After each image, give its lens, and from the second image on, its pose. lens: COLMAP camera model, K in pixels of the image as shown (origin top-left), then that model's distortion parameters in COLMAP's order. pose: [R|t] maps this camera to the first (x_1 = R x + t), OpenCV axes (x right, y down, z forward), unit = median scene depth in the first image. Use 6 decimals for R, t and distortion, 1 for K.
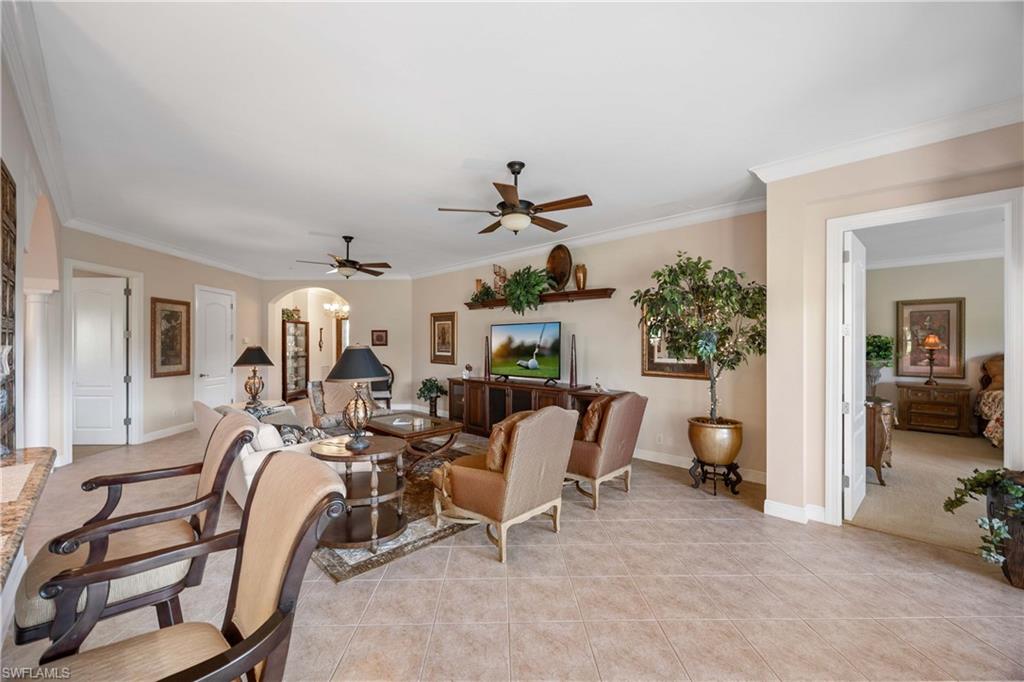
lens RADIAL K [[391.0, 0, 515.2], [0, 391.0, 344.0], [0, 0, 1]] dist [-0.000592, -0.000236]
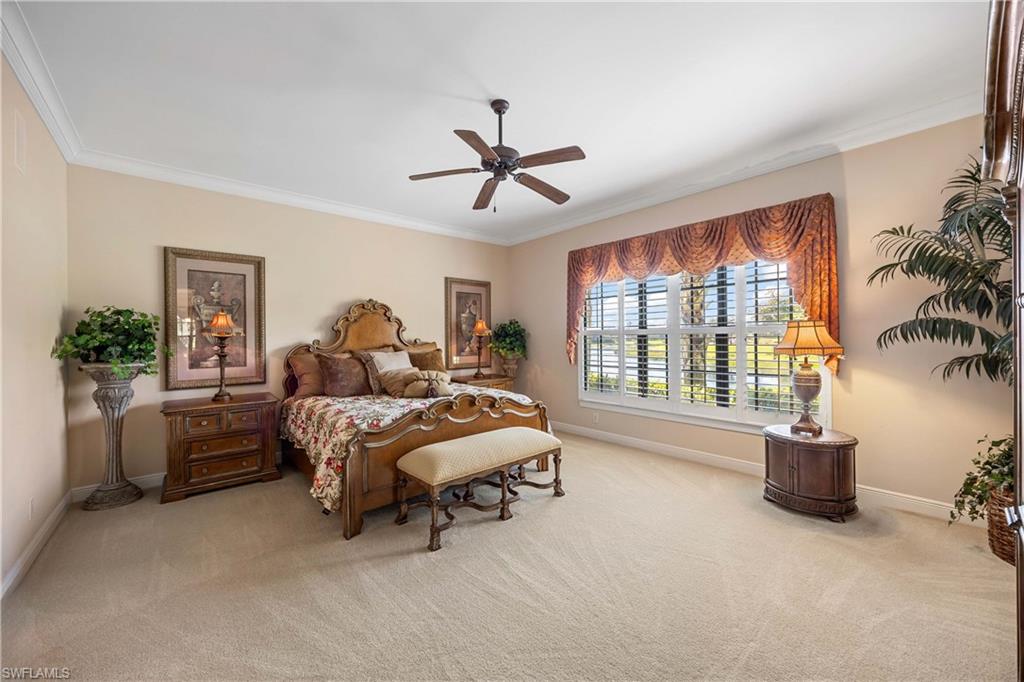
lens RADIAL K [[391.0, 0, 504.4], [0, 391.0, 338.4], [0, 0, 1]] dist [-0.000592, -0.000236]
pose [[0.116865, -0.003223, 0.993143, 0.546709], [0.010401, 0.999944, 0.002022, 0.017704], [-0.993093, 0.010093, 0.116892, 0.523482]]
